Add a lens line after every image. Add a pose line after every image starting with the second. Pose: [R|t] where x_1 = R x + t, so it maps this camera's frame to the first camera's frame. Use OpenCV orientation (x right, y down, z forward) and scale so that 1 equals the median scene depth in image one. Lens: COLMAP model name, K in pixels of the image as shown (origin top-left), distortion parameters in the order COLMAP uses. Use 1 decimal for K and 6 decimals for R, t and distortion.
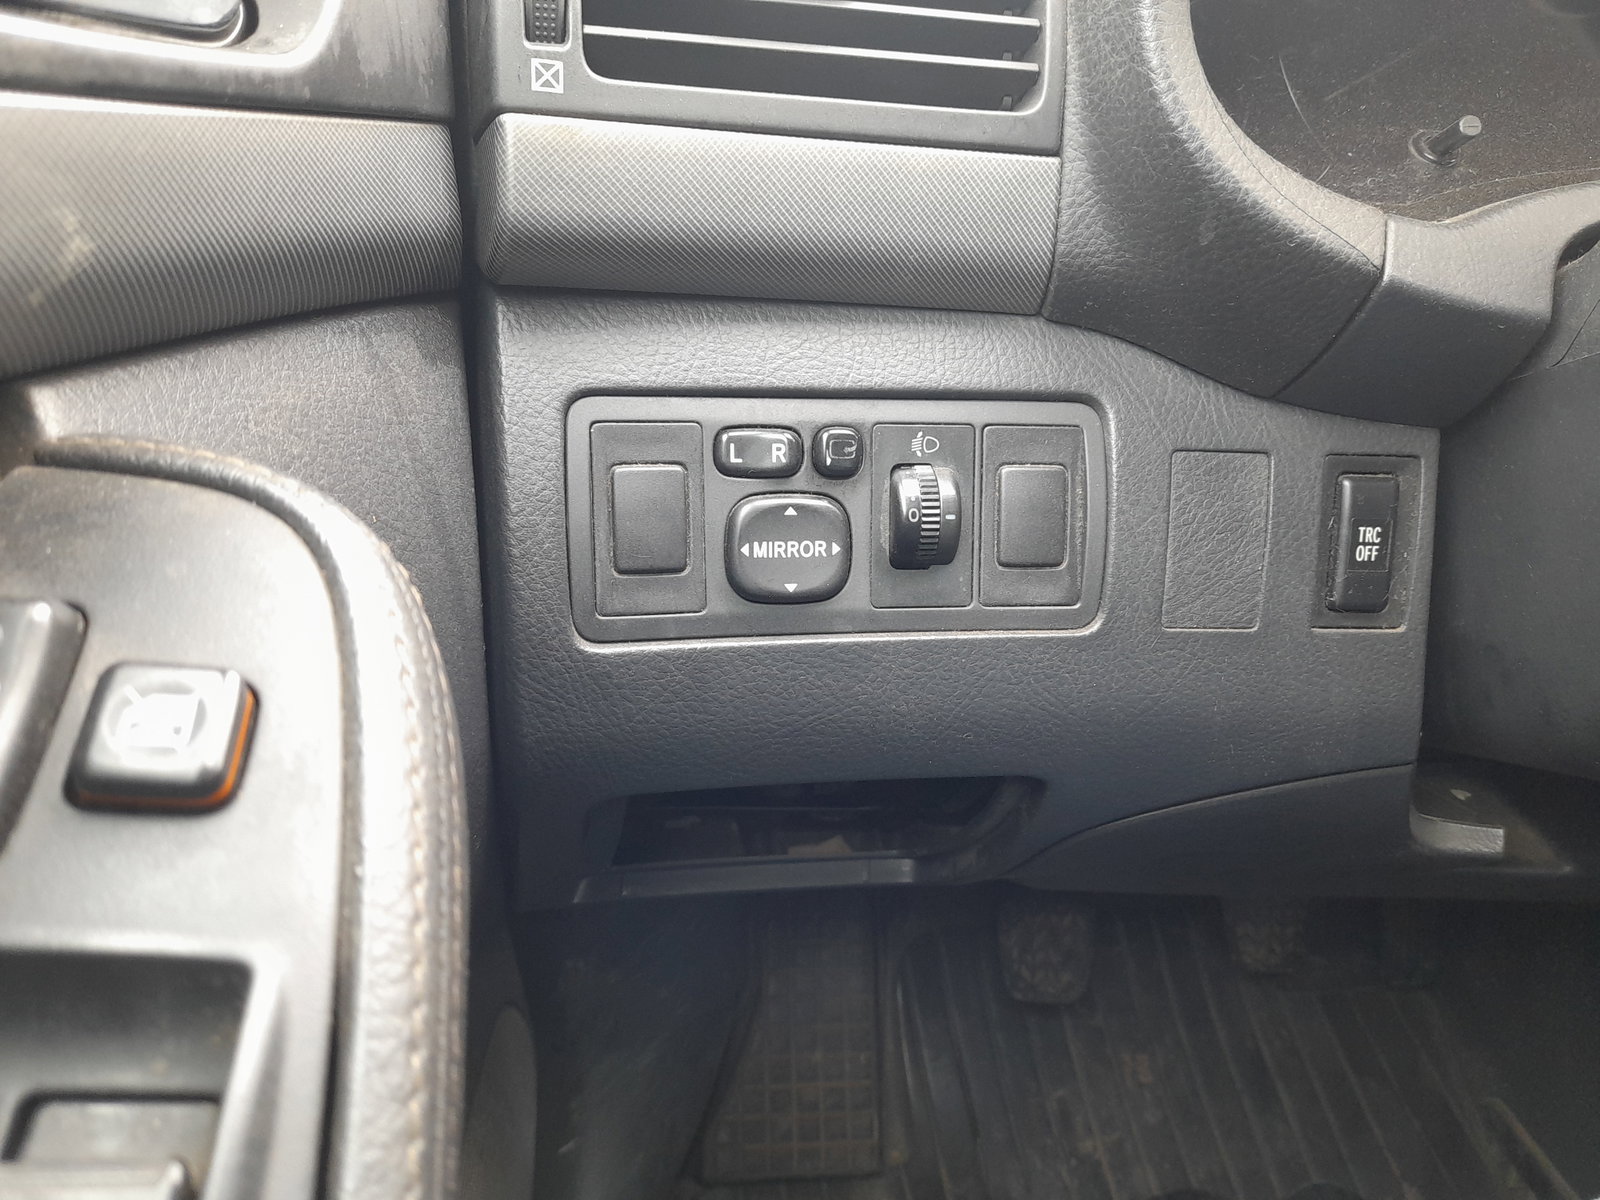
lens RADIAL K [[1181.5, 0, 789.0], [0, 1181.5, 599.7], [0, 0, 1]] dist [0.020442, -0.040868]
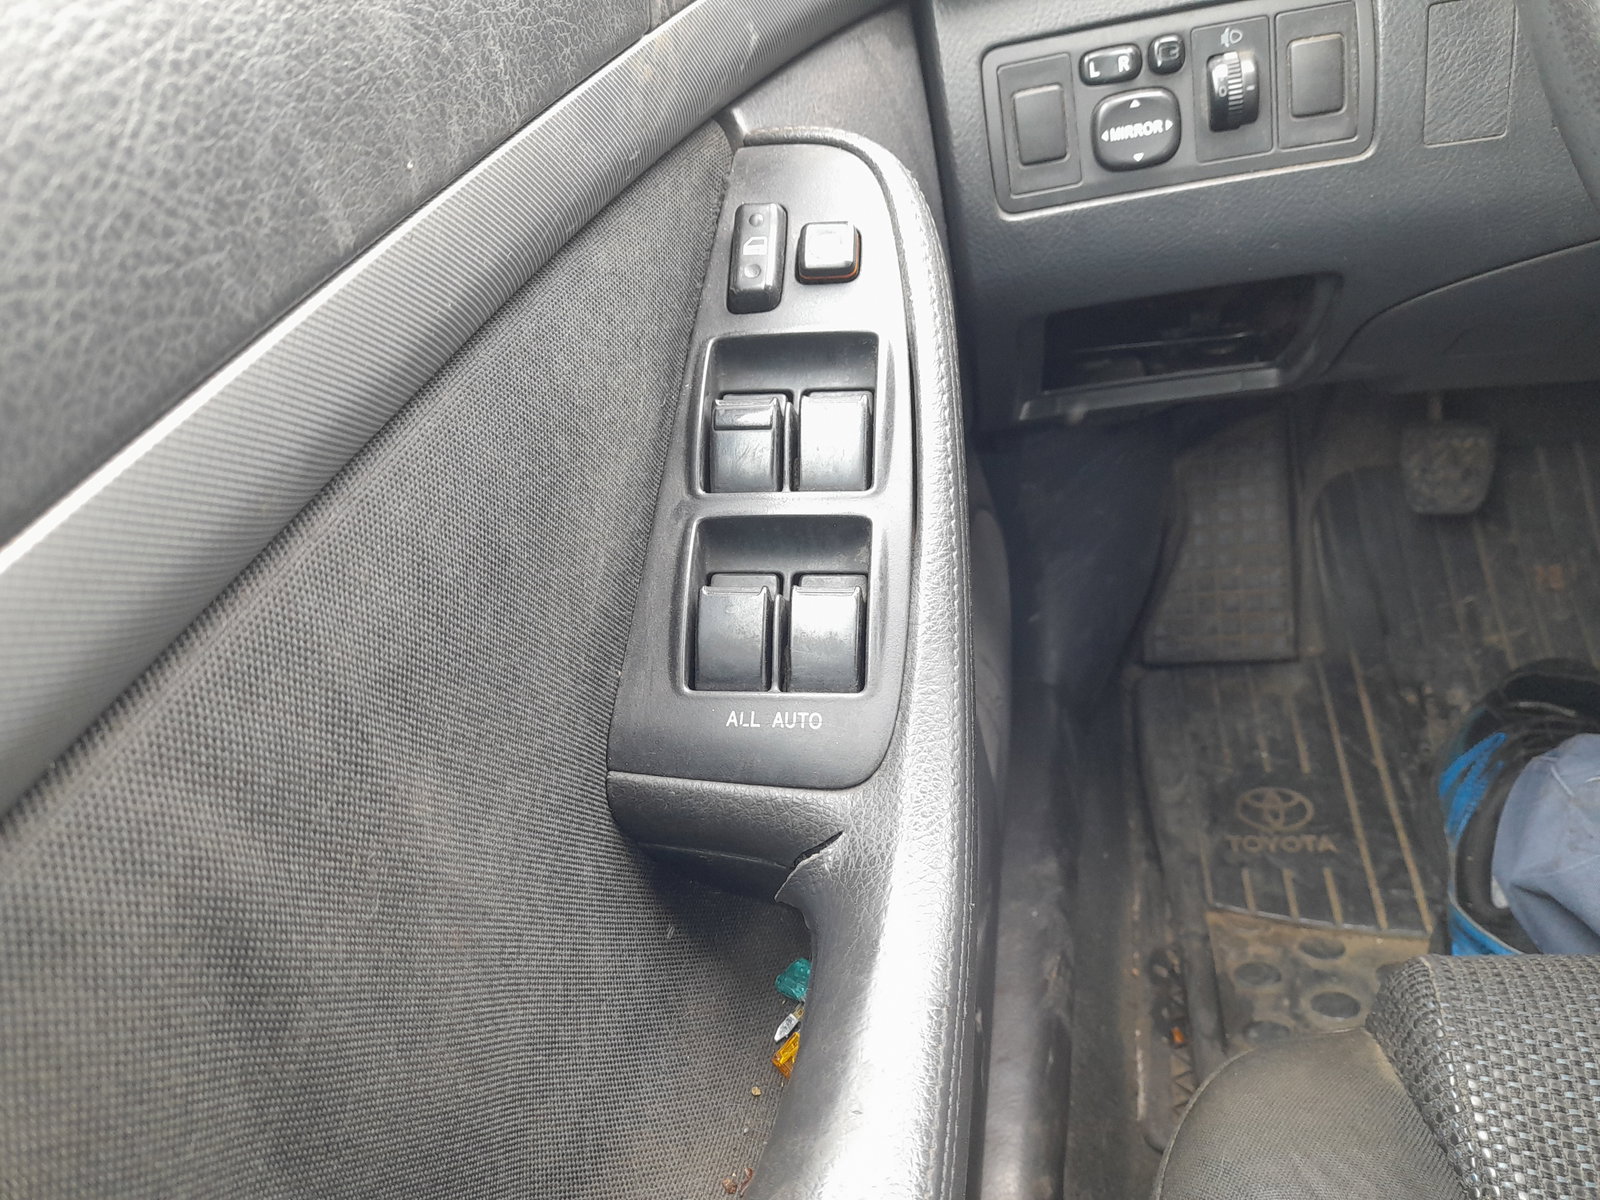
lens RADIAL K [[1181.5, 0, 789.0], [0, 1181.5, 599.7], [0, 0, 1]] dist [0.020442, -0.040868]
pose [[0.925324, -0.023889, -0.378424, 0.143667], [0.134158, 0.954084, 0.267815, 0.062159], [0.354651, -0.298584, 0.886042, -0.653220]]
